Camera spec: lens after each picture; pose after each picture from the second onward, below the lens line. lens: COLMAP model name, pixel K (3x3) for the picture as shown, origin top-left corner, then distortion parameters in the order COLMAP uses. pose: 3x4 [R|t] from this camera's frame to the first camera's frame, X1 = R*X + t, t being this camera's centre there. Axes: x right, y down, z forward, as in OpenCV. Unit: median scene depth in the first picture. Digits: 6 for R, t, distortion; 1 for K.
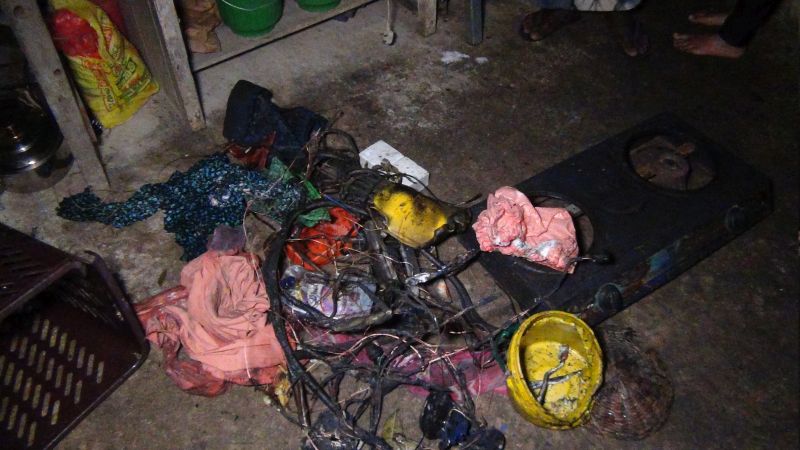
lens RADIAL K [[678.2, 0, 400.0], [0, 678.2, 225.0], [0, 0, 1]] dist [-0.000888, -0.005323]
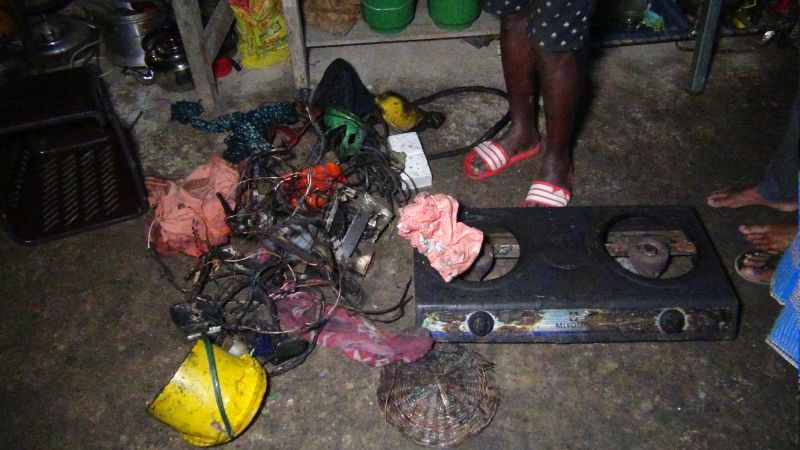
lens RADIAL K [[678.2, 0, 400.0], [0, 678.2, 225.0], [0, 0, 1]] dist [-0.000888, -0.005323]
pose [[0.833140, 0.356321, -0.422981, 0.436749], [-0.390089, 0.920748, 0.007291, 0.007065], [0.392058, 0.158926, 0.906109, -0.002933]]
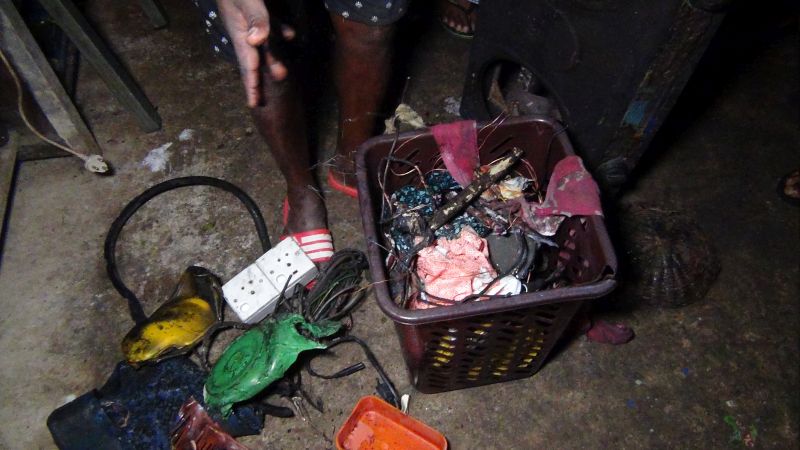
lens RADIAL K [[678.2, 0, 400.0], [0, 678.2, 225.0], [0, 0, 1]] dist [-0.000888, -0.005323]
pose [[0.465907, -0.737805, 0.488441, -0.236480], [0.683729, 0.650583, 0.330540, -0.289160], [-0.561645, 0.179960, 0.807570, 0.287140]]
